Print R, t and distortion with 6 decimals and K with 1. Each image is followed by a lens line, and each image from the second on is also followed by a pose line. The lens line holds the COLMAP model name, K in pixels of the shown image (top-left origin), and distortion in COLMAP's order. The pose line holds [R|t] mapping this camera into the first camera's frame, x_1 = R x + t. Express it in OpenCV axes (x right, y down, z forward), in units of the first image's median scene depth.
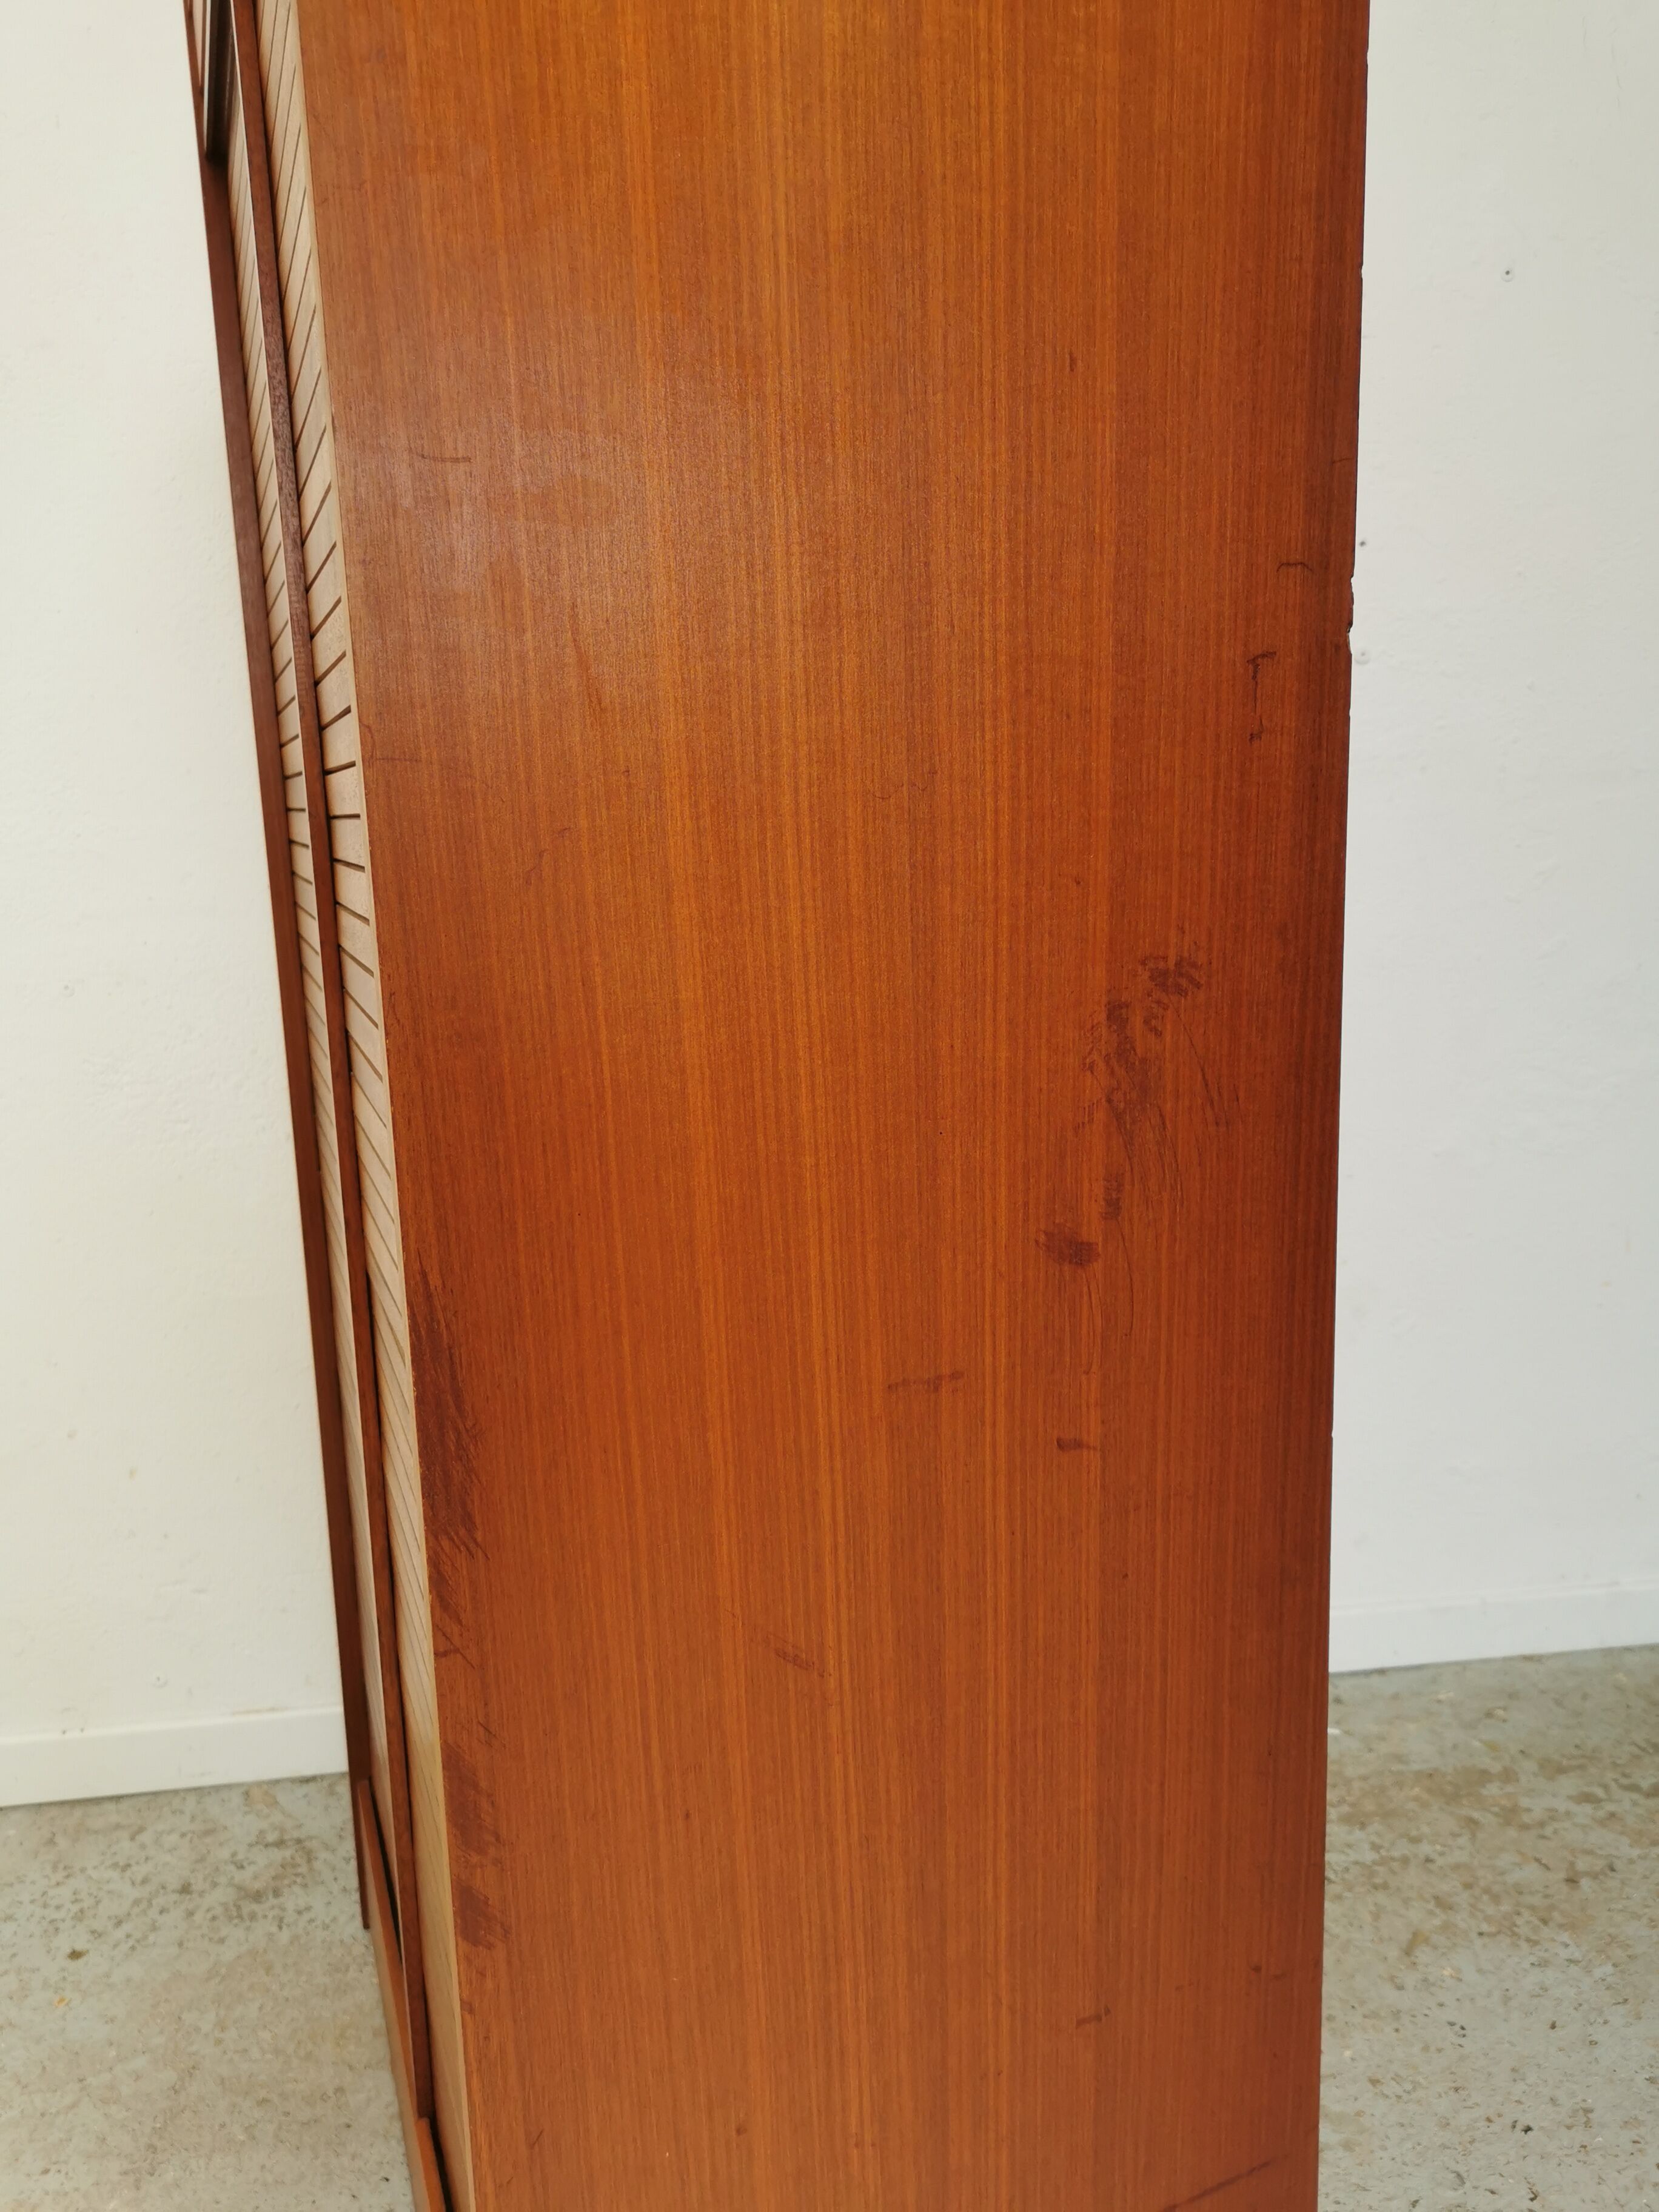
lens RADIAL K [[1672.1, 0, 846.8], [0, 1672.1, 1103.4], [0, 0, 1]] dist [0.043488, -0.028710]
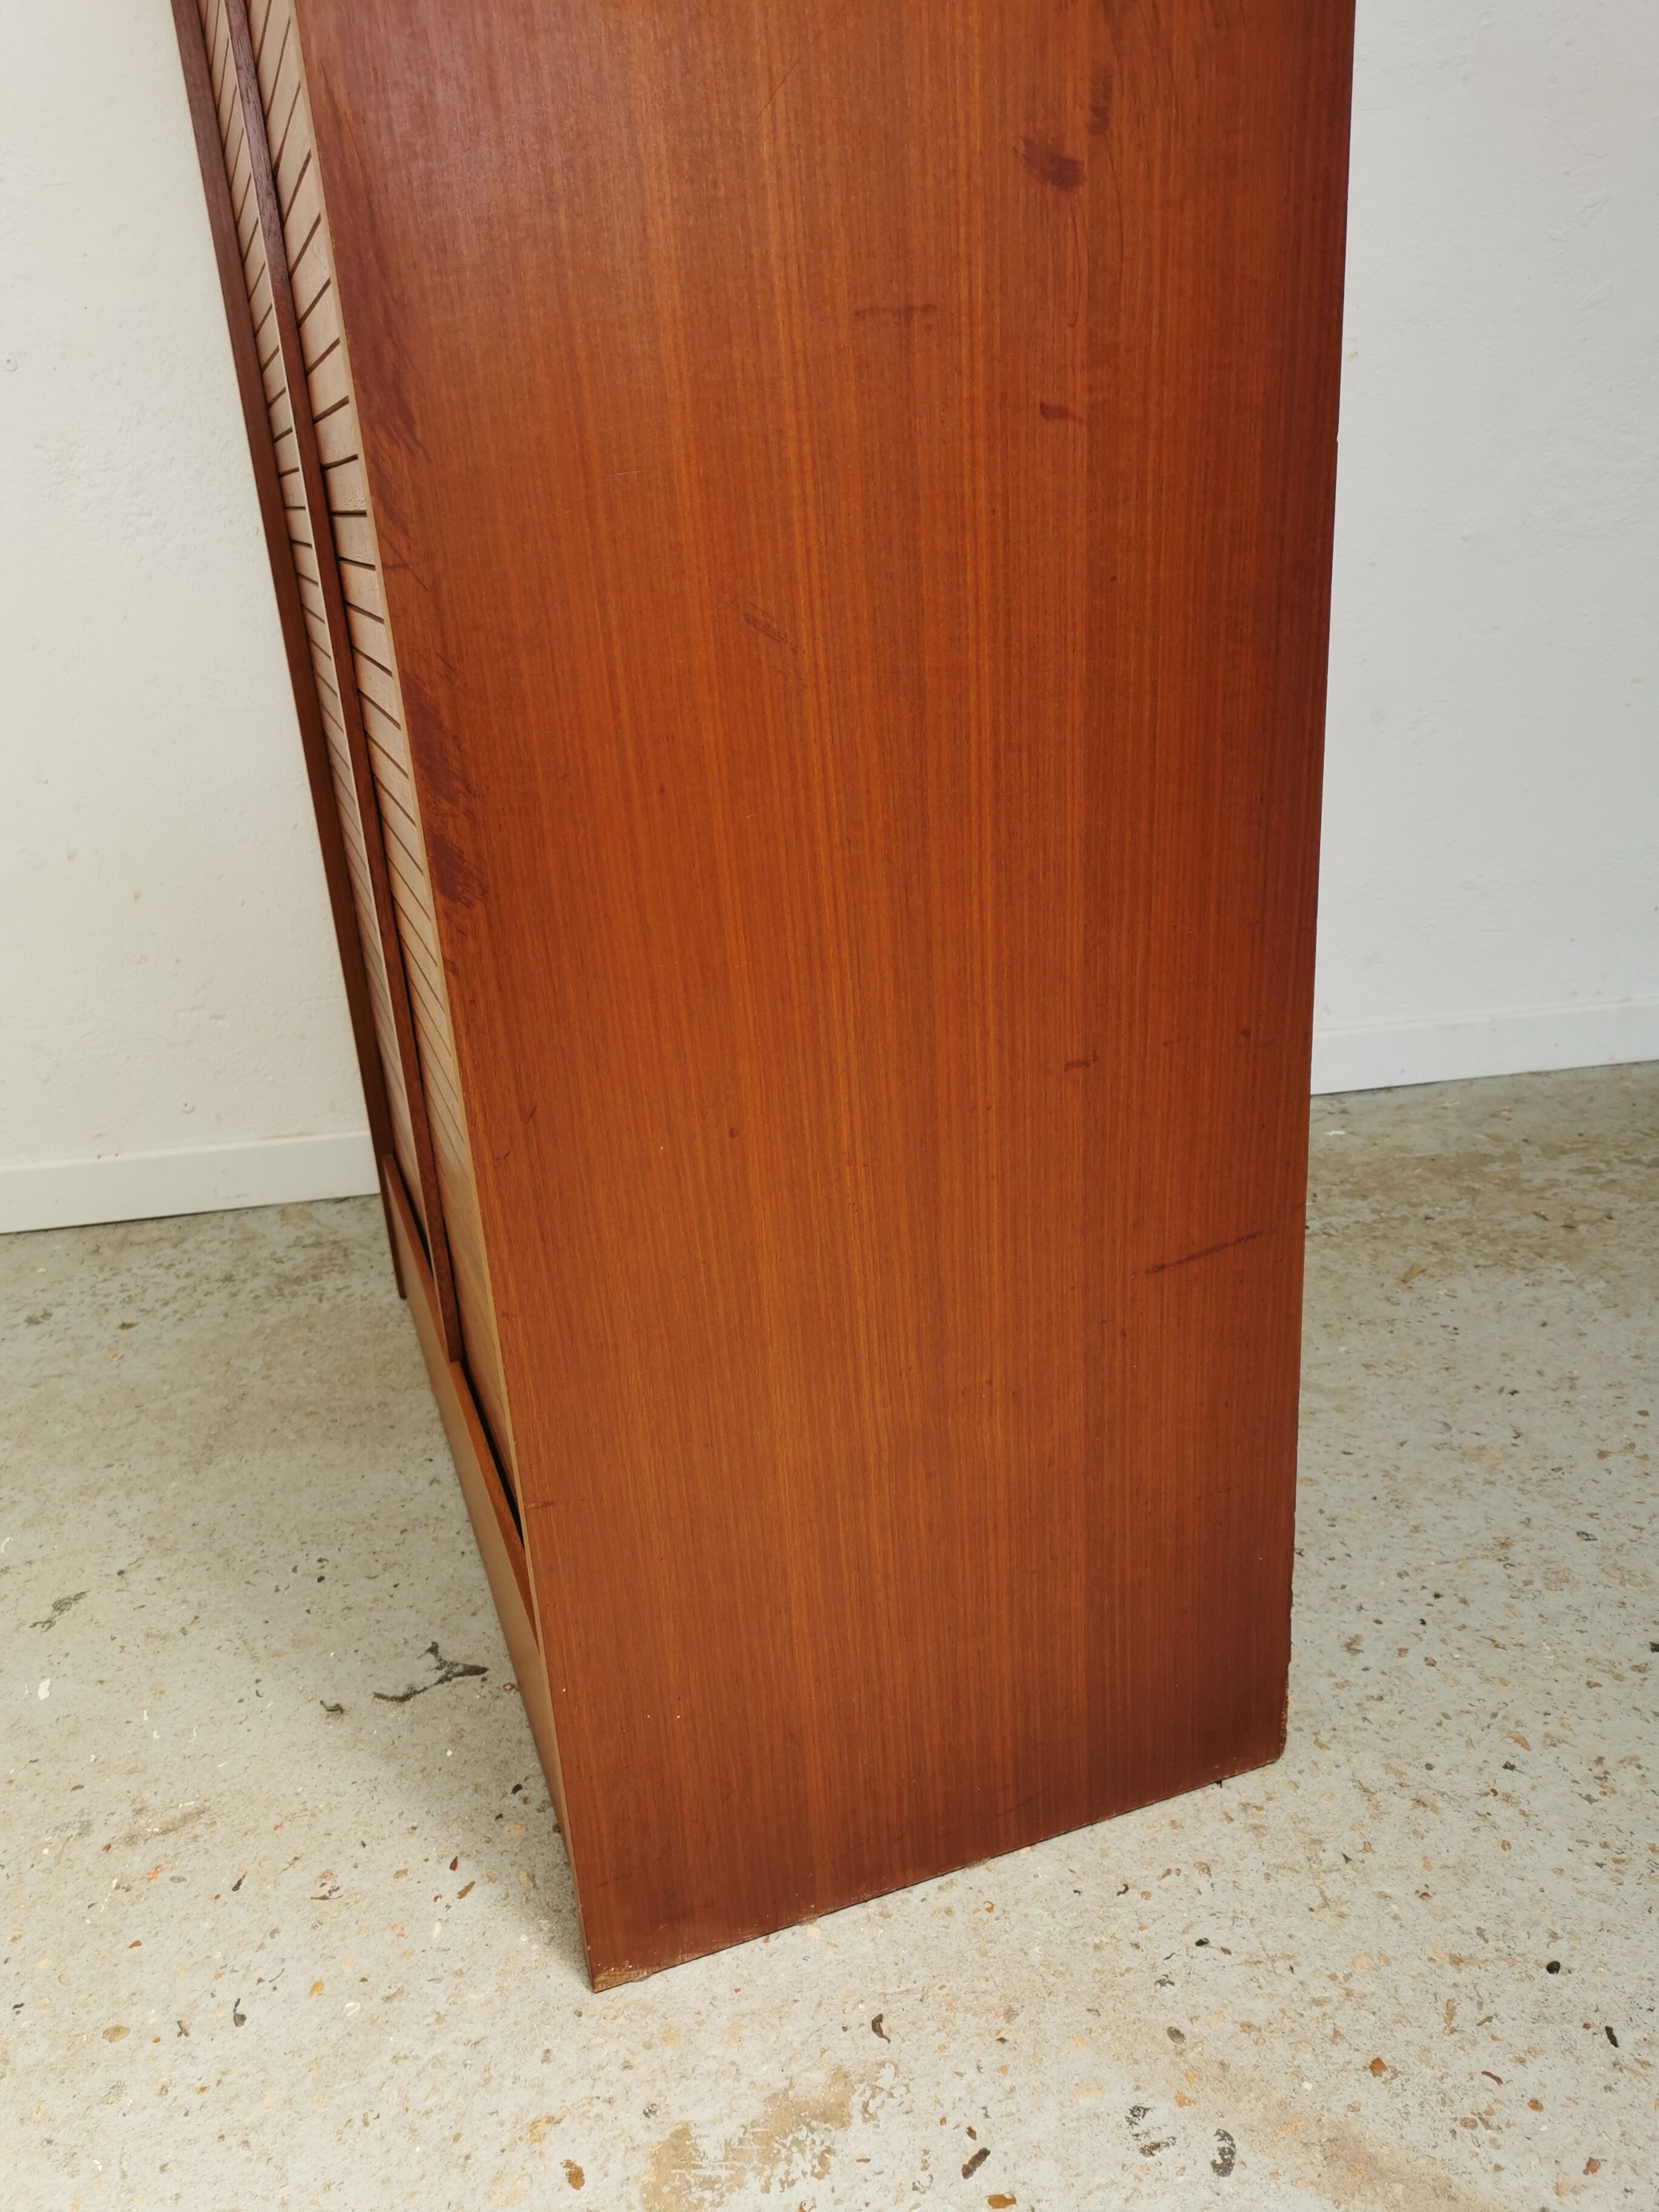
lens RADIAL K [[1672.1, 0, 849.4], [0, 1672.1, 1073.2], [0, 0, 1]] dist [0.043488, -0.028710]
pose [[0.999538, -0.026268, -0.015259, 0.022337], [0.028451, 0.985521, 0.167149, 0.383451], [0.010648, -0.167506, 0.985814, 0.011056]]
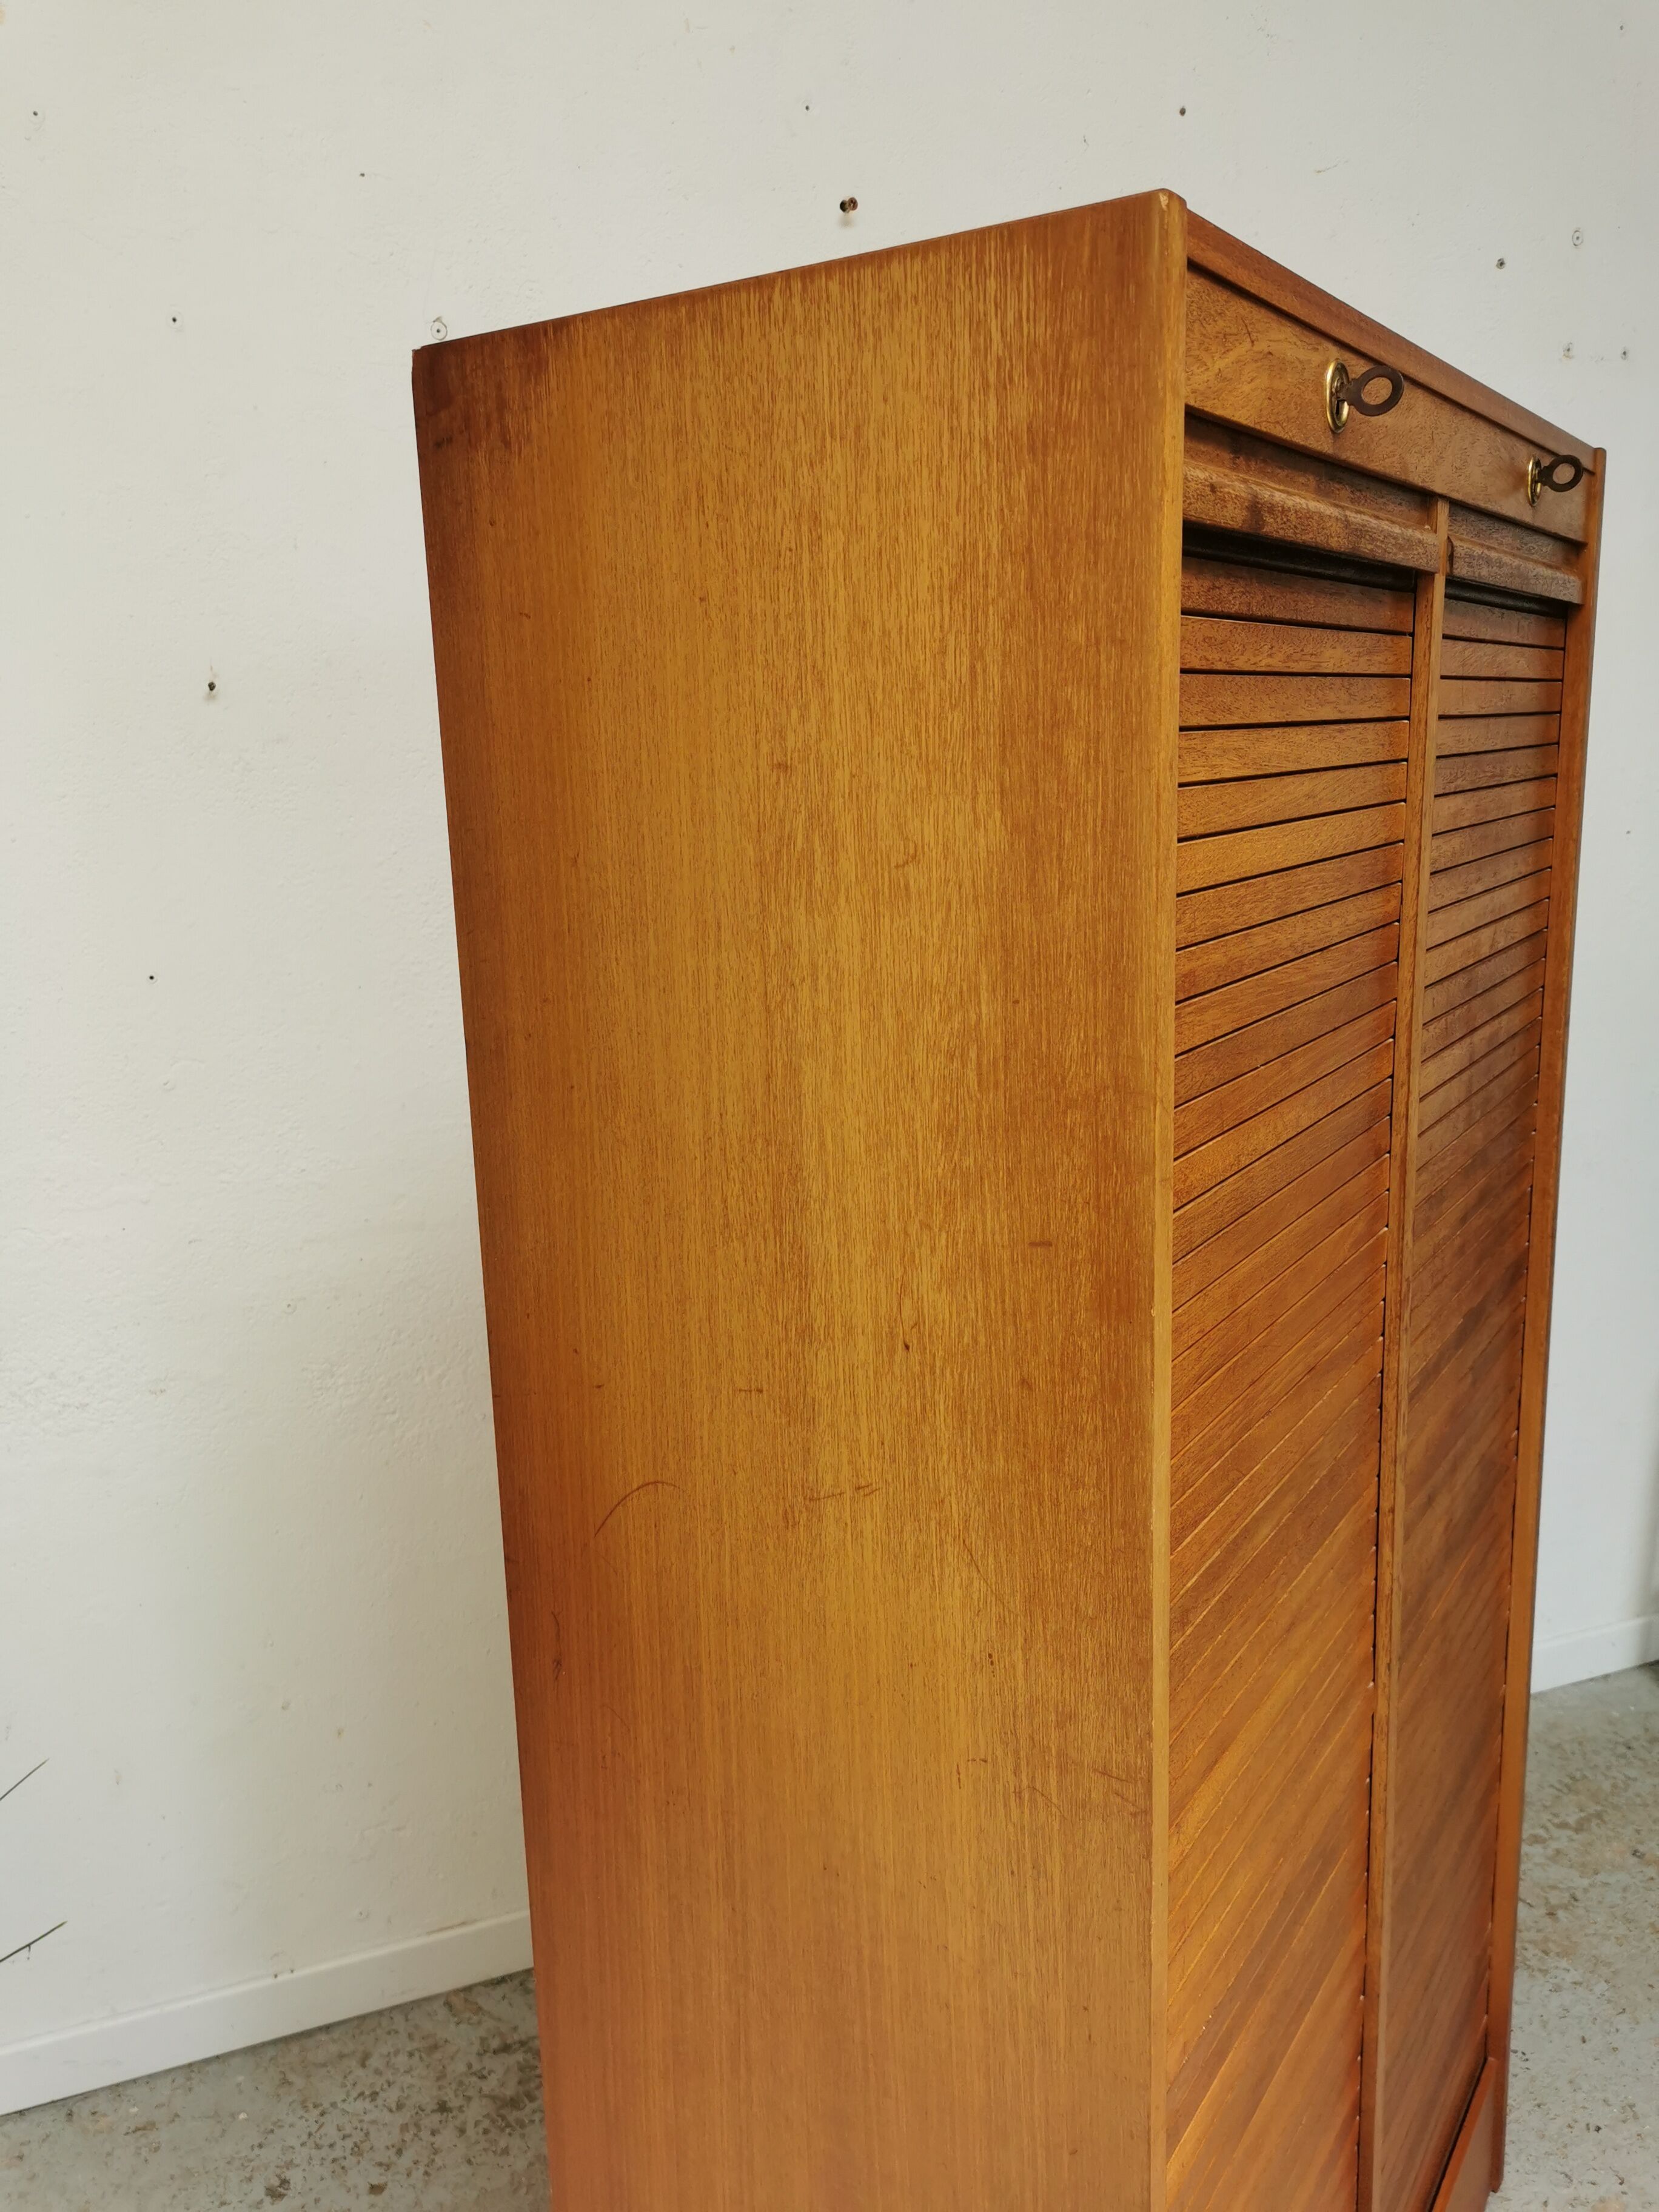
lens RADIAL K [[1672.1, 0, 834.3], [0, 1672.1, 1102.7], [0, 0, 1]] dist [0.043488, -0.028710]
pose [[0.973826, -0.047243, 0.222330, -0.769733], [0.042294, 0.998741, 0.026970, -0.465373], [-0.223324, -0.016861, 0.974598, -0.287022]]
